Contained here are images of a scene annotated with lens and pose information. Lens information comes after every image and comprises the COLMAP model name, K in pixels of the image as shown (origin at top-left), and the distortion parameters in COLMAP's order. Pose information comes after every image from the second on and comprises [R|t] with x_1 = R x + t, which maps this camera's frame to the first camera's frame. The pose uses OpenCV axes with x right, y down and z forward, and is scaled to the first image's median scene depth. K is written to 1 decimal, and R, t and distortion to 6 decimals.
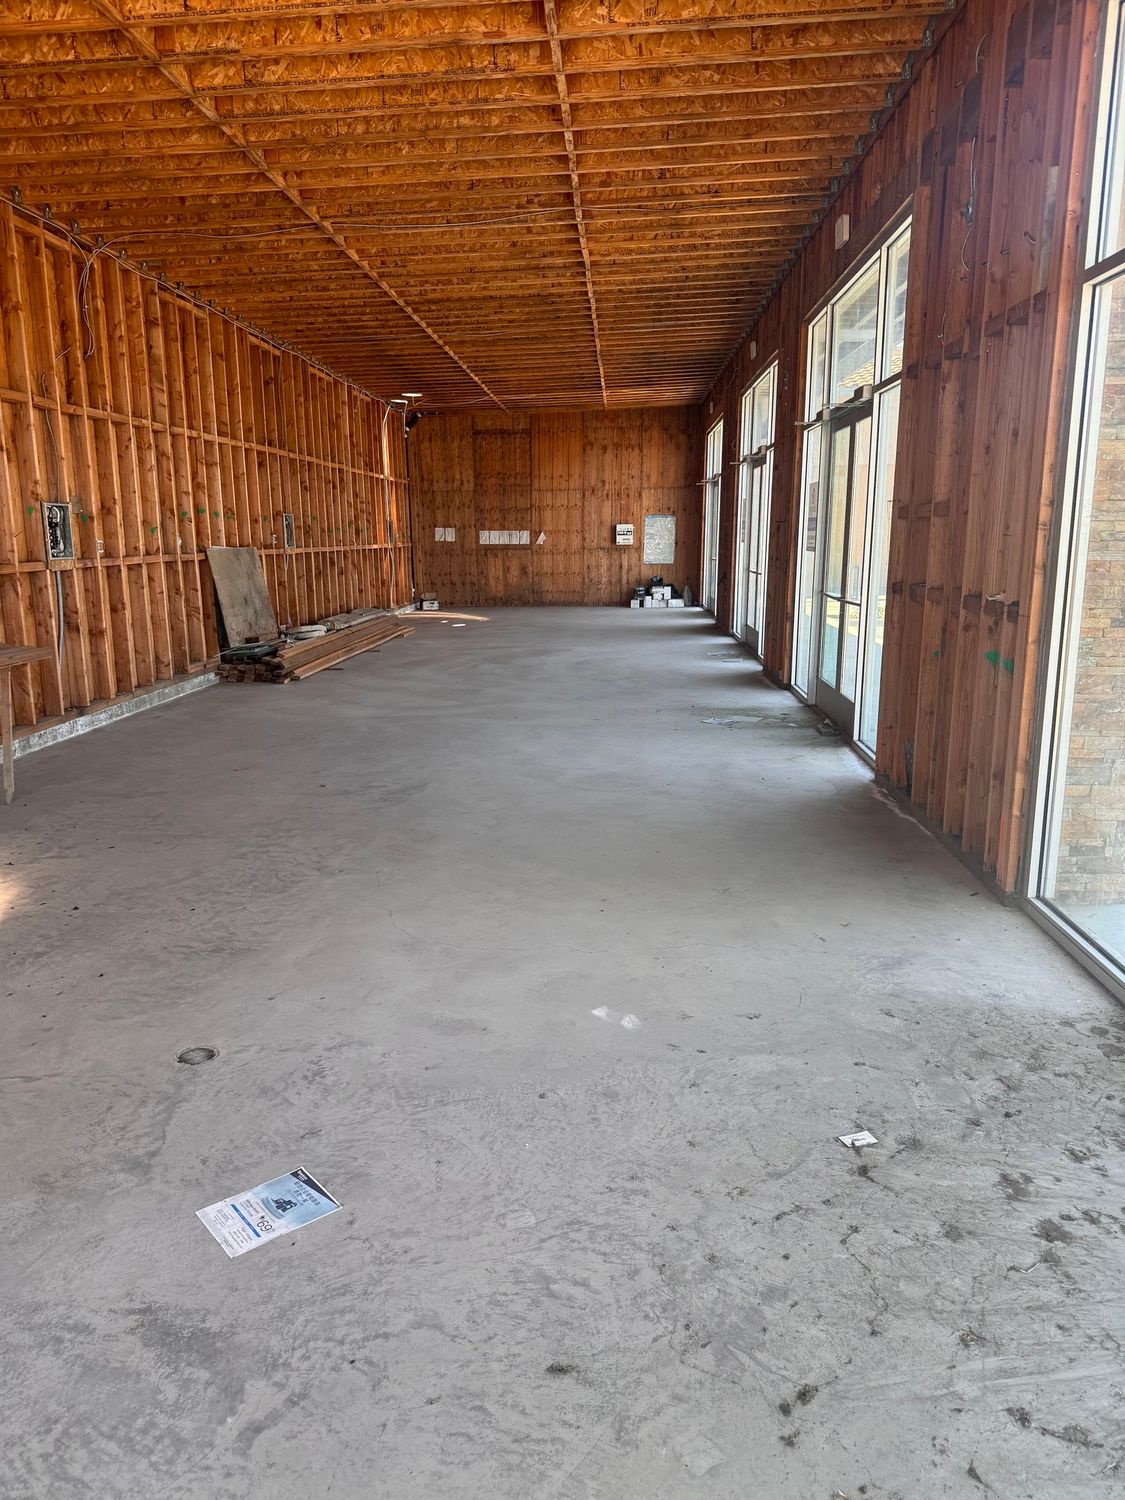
lens RADIAL K [[1076.2, 0, 549.2], [0, 1076.2, 757.0], [0, 0, 1]] dist [0.014268, -0.023332]
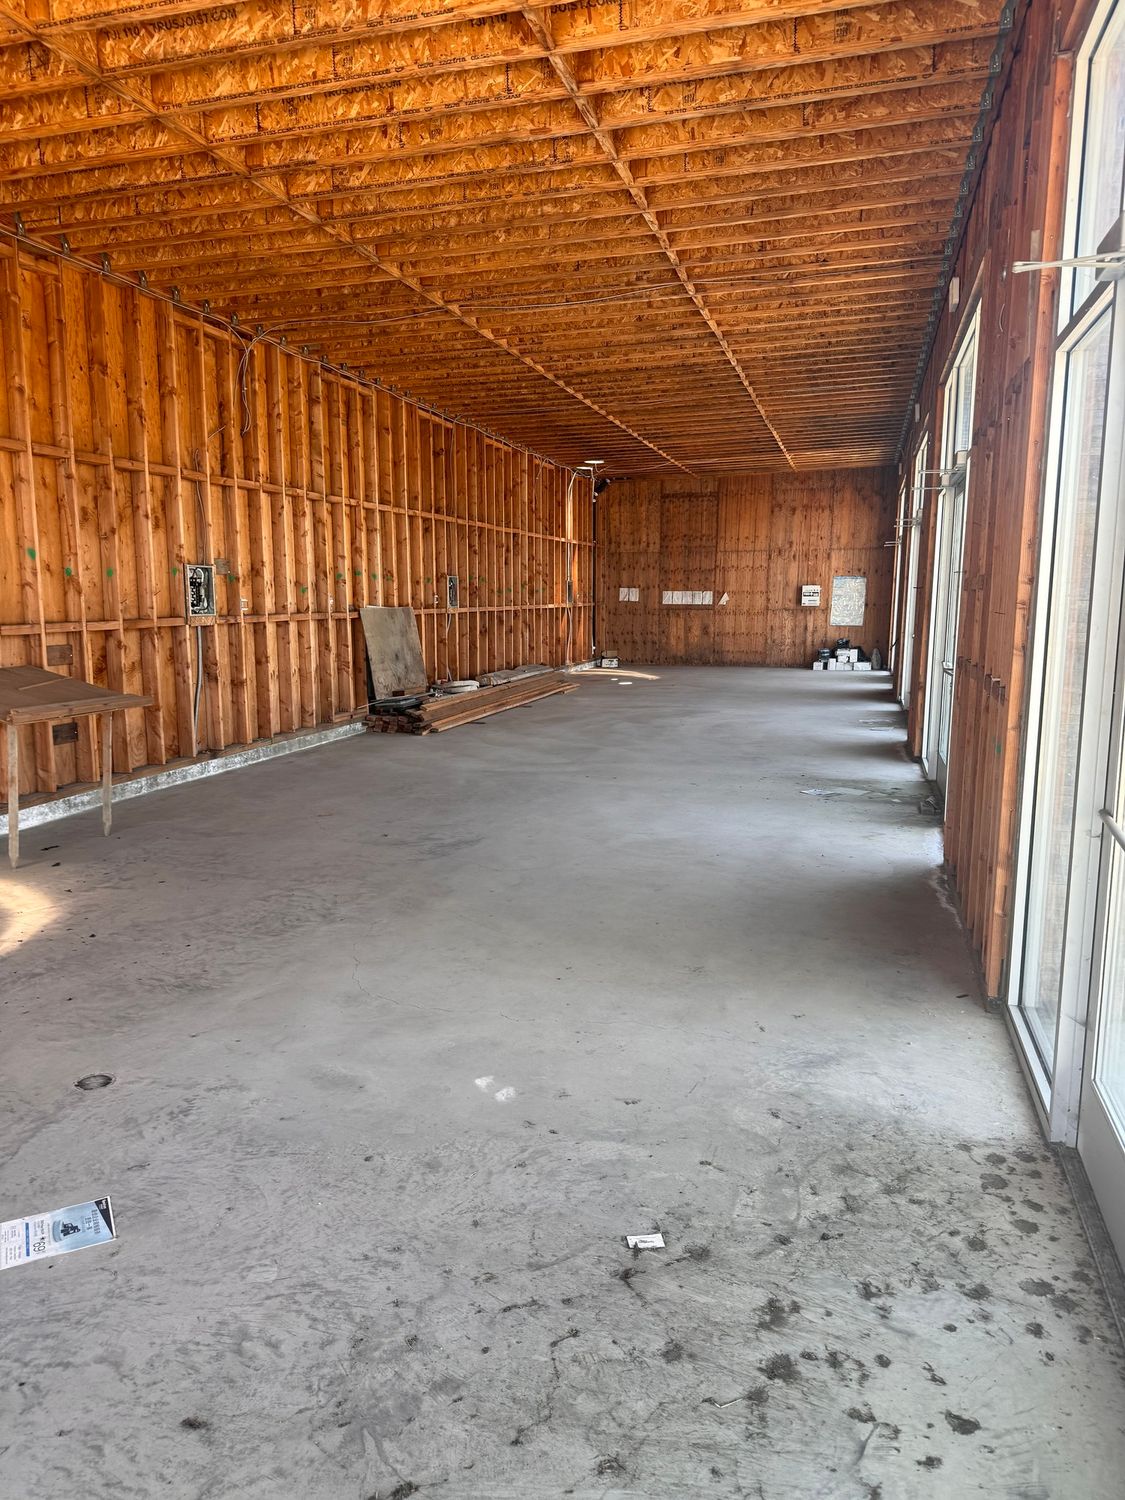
lens RADIAL K [[1073.2, 0, 555.8], [0, 1073.2, 755.6], [0, 0, 1]] dist [0.010564, -0.013781]
pose [[0.978501, 0.043977, -0.201498, 0.151562], [-0.054286, 0.997469, -0.045920, -0.011671], [0.198969, 0.055871, 0.978412, 0.008334]]
